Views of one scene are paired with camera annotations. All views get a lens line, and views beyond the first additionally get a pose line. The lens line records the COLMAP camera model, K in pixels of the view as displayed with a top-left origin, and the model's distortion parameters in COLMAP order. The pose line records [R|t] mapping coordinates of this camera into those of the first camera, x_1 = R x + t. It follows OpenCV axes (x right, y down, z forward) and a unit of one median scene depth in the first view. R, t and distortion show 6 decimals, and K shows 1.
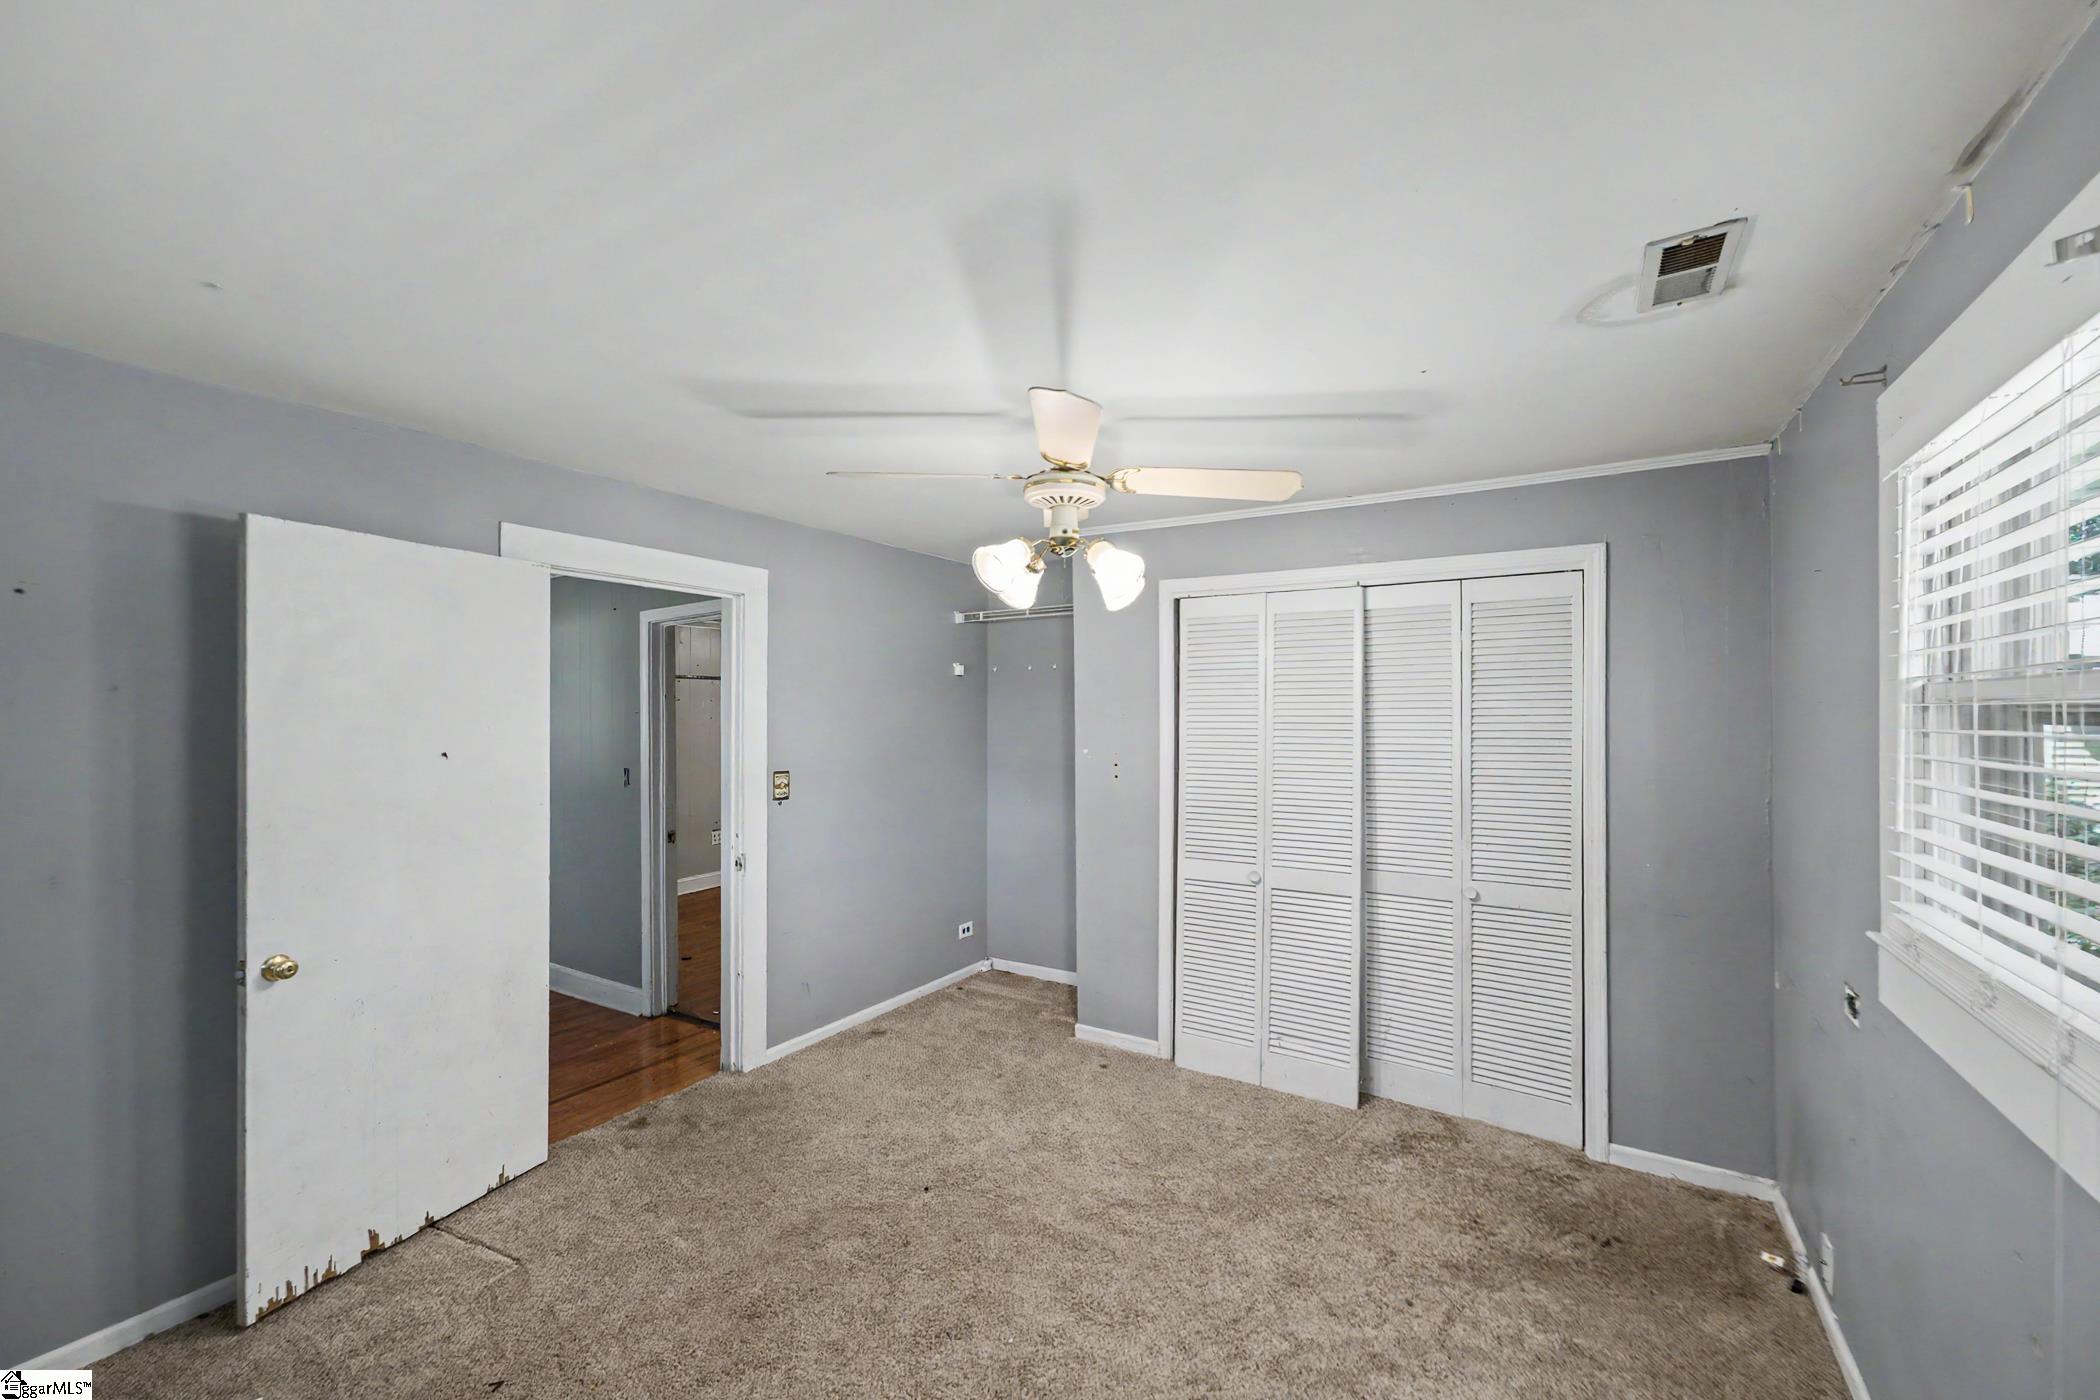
lens RADIAL K [[845.7, 0, 1044.0], [0, 845.7, 705.4], [0, 0, 1]] dist [-0.000230, 0.000694]
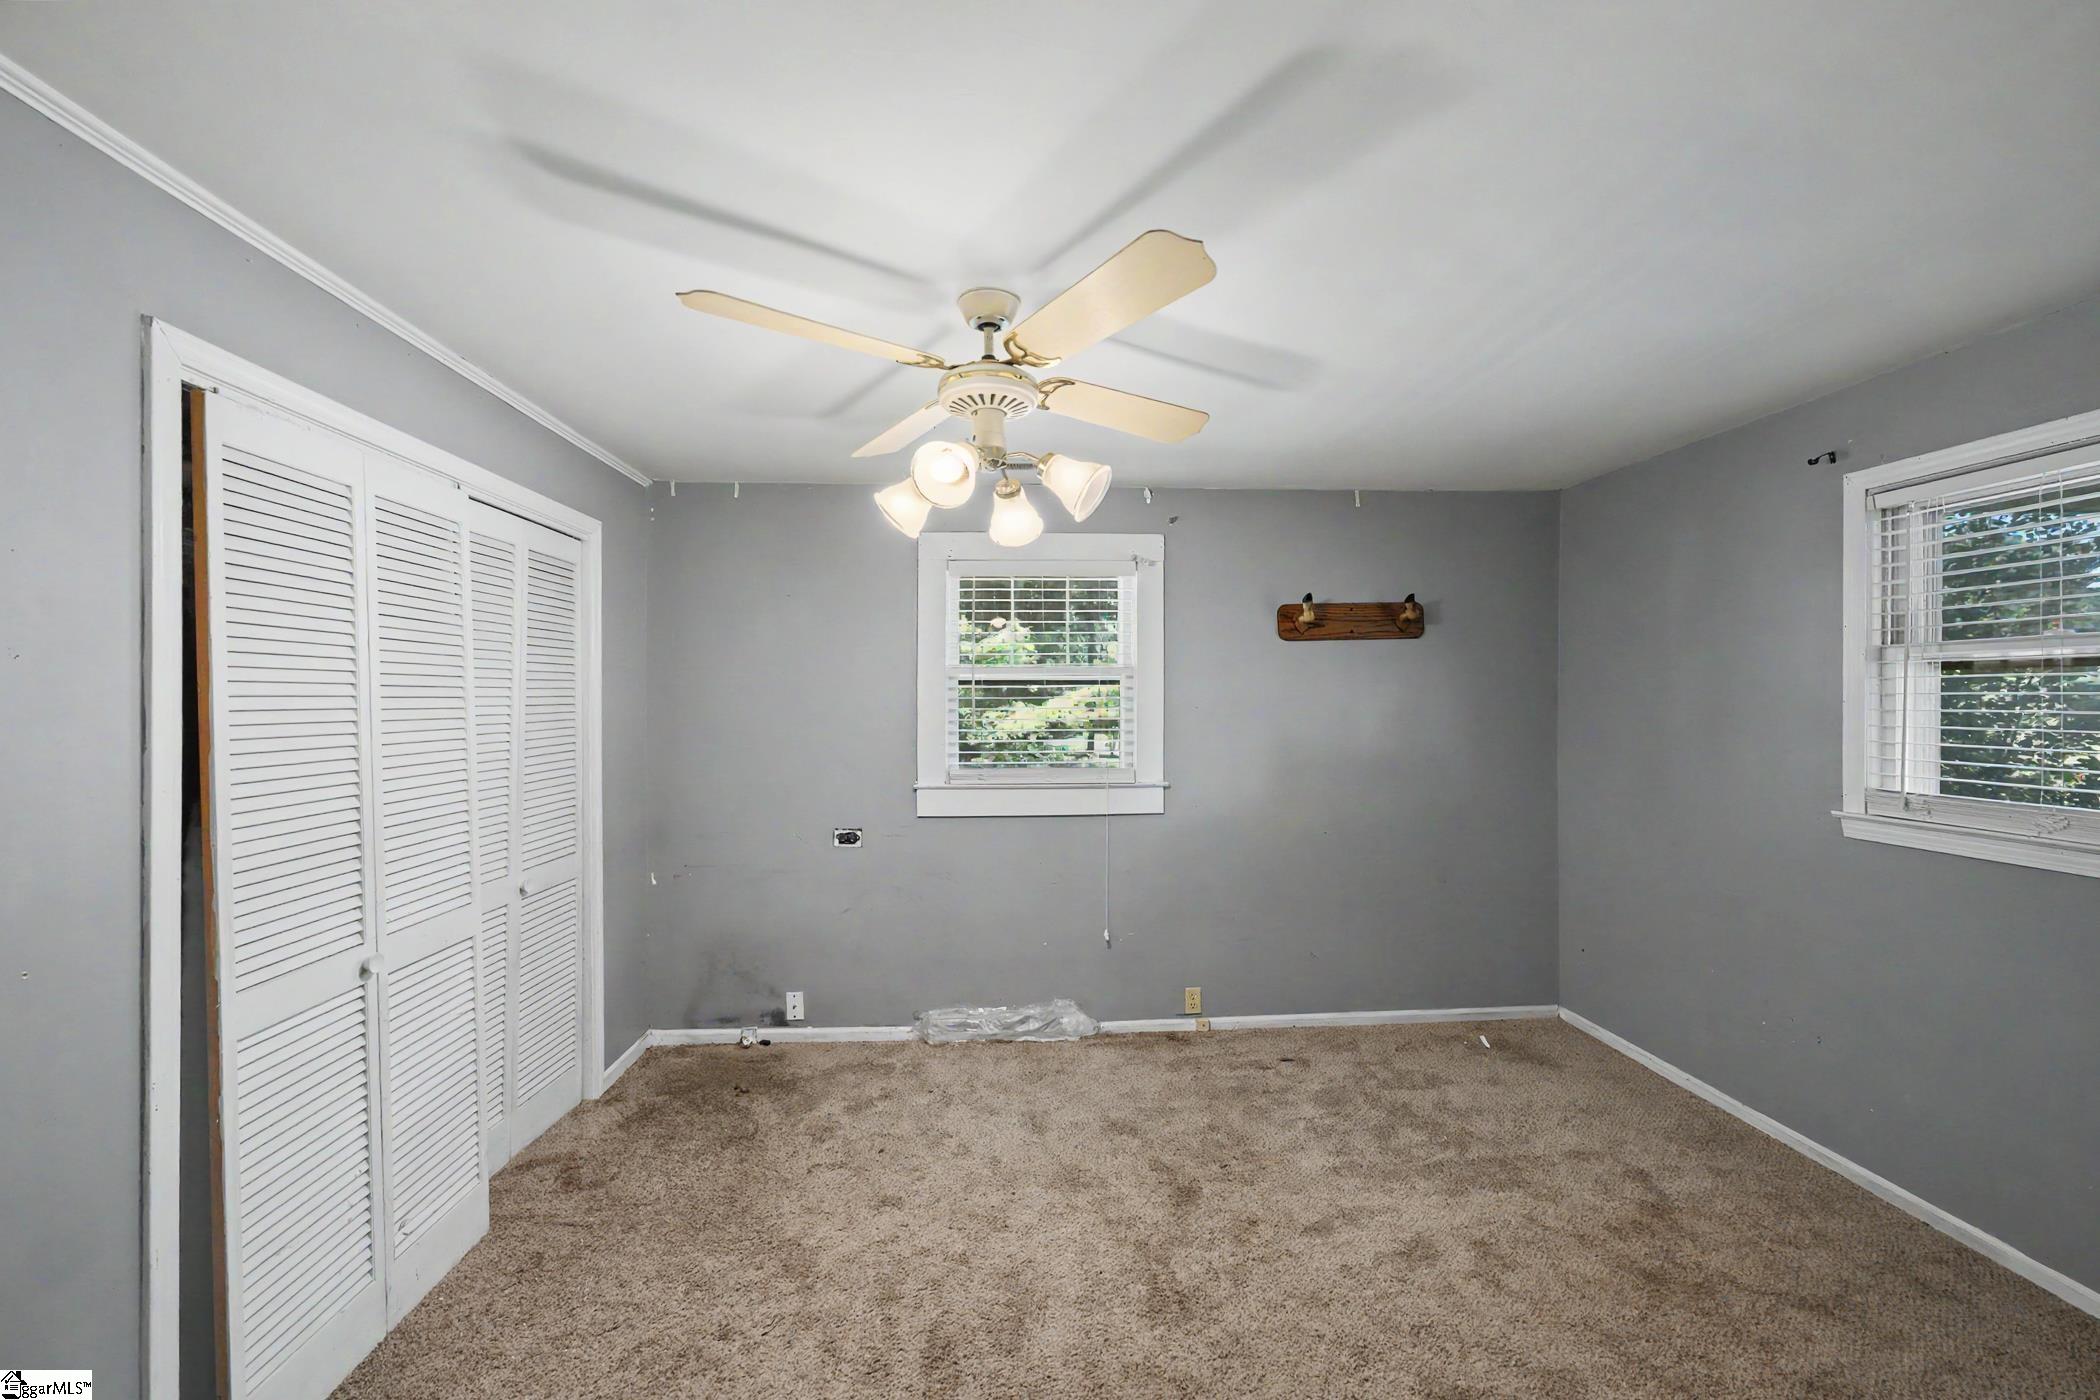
lens RADIAL K [[845.7, 0, 1045.6], [0, 845.7, 703.1], [0, 0, 1]] dist [-0.000230, 0.000694]
pose [[-0.575469, -0.007176, 0.817792, -0.544522], [-0.001639, 0.999970, 0.007621, 0.030912], [-0.817822, 0.003046, -0.575463, 1.155297]]
